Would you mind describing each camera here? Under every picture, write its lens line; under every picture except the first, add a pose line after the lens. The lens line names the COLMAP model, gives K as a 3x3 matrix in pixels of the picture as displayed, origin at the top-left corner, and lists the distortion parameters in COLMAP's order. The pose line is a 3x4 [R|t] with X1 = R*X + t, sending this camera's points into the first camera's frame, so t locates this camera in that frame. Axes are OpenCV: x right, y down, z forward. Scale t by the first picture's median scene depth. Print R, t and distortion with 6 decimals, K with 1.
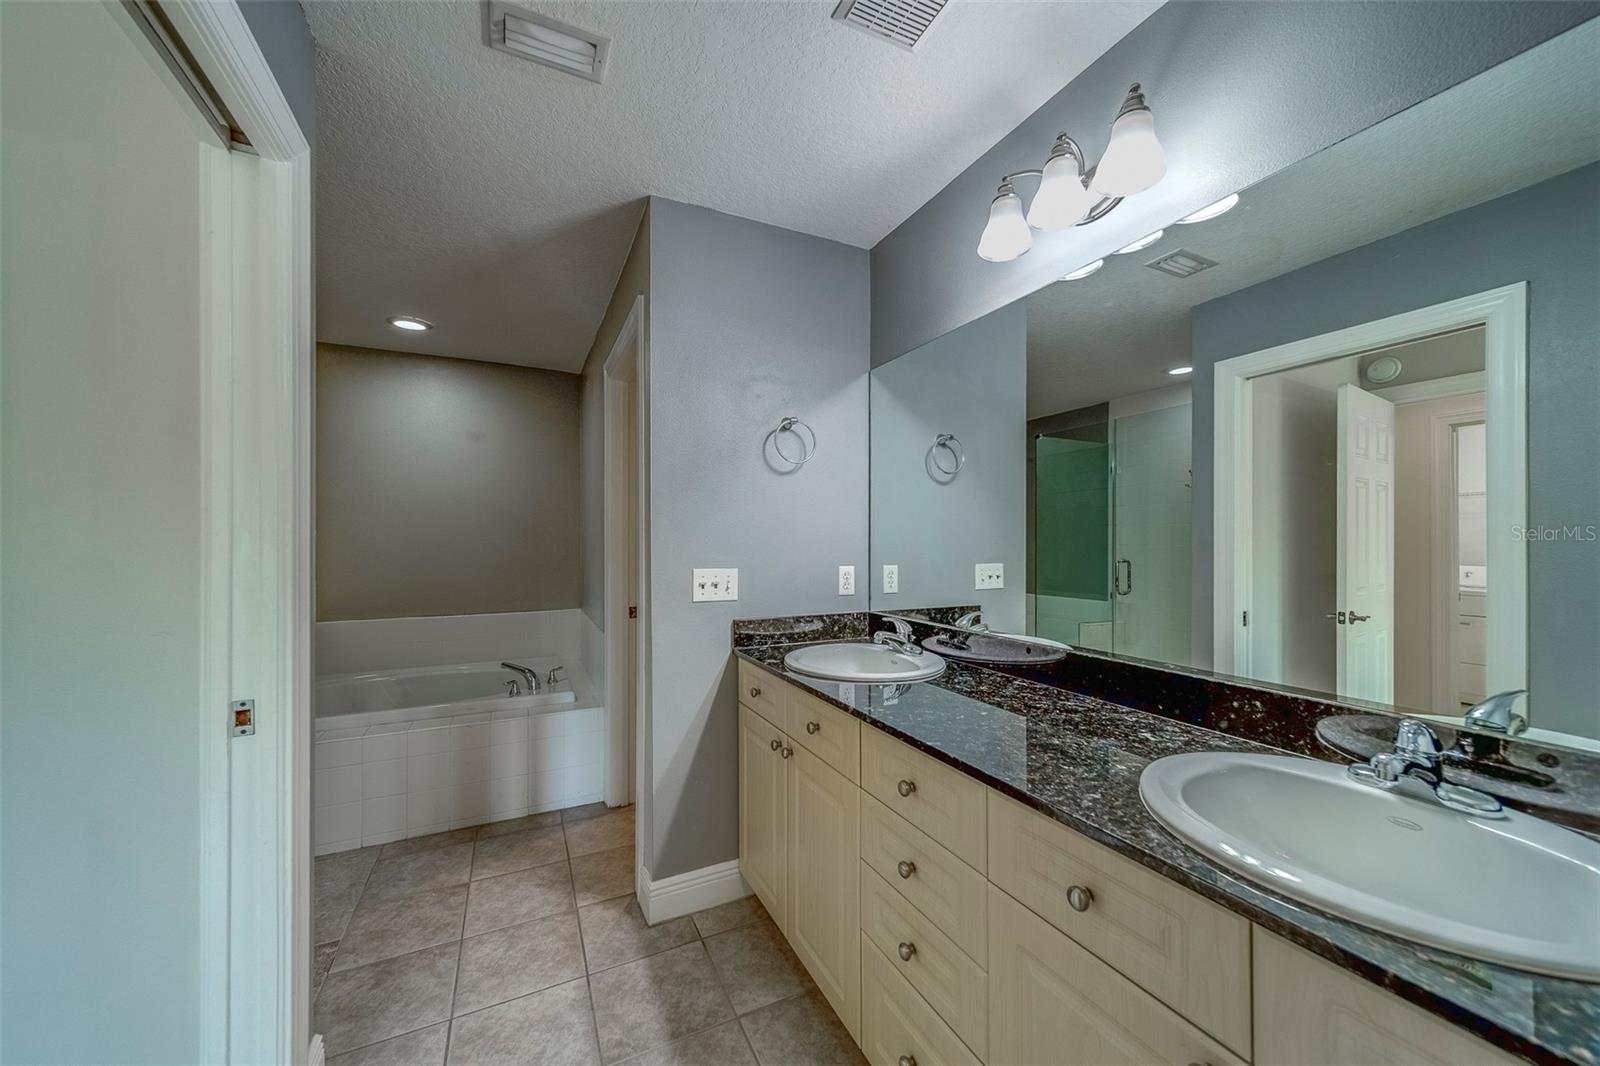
lens RADIAL K [[578.4, 0, 797.7], [0, 578.4, 544.4], [0, 0, 1]] dist [0.001711, 0.000179]
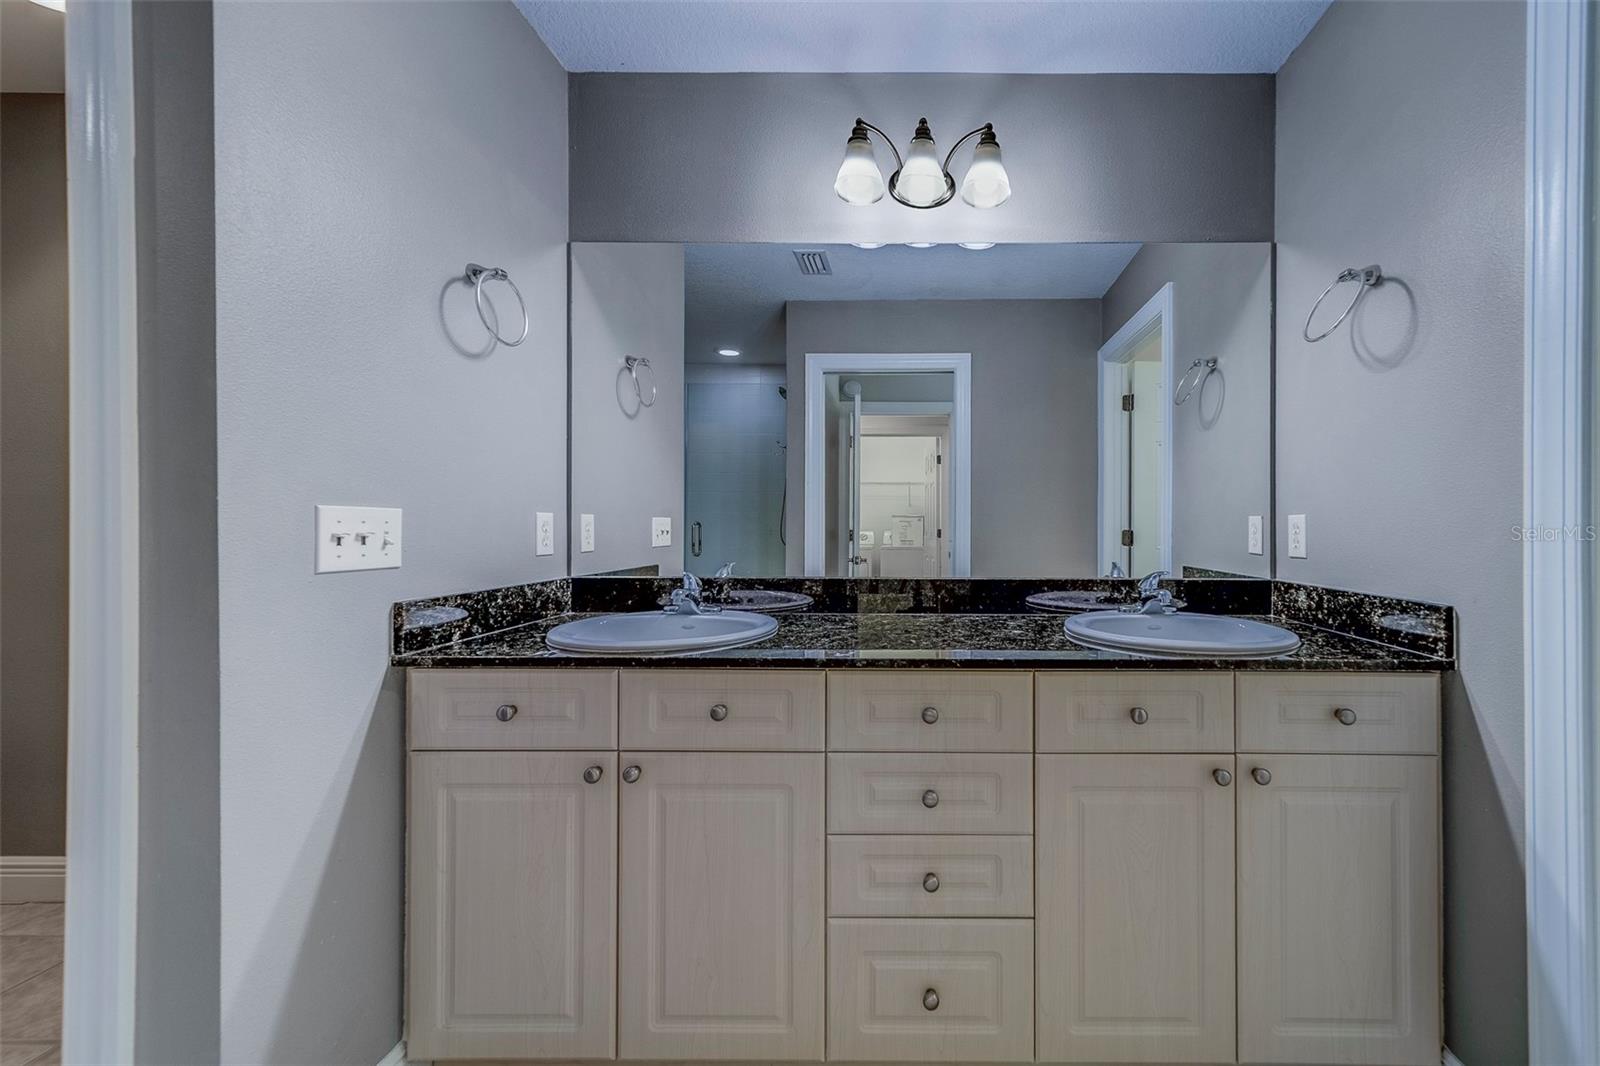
lens RADIAL K [[654.8, 0, 799.2], [0, 654.8, 540.6], [0, 0, 1]] dist [0.002906, 0.000277]
pose [[0.450202, -0.000458, 0.892926, -0.490356], [-0.000621, 0.999999, 0.000826, 0.071999], [-0.892926, -0.000926, 0.450202, 0.391561]]
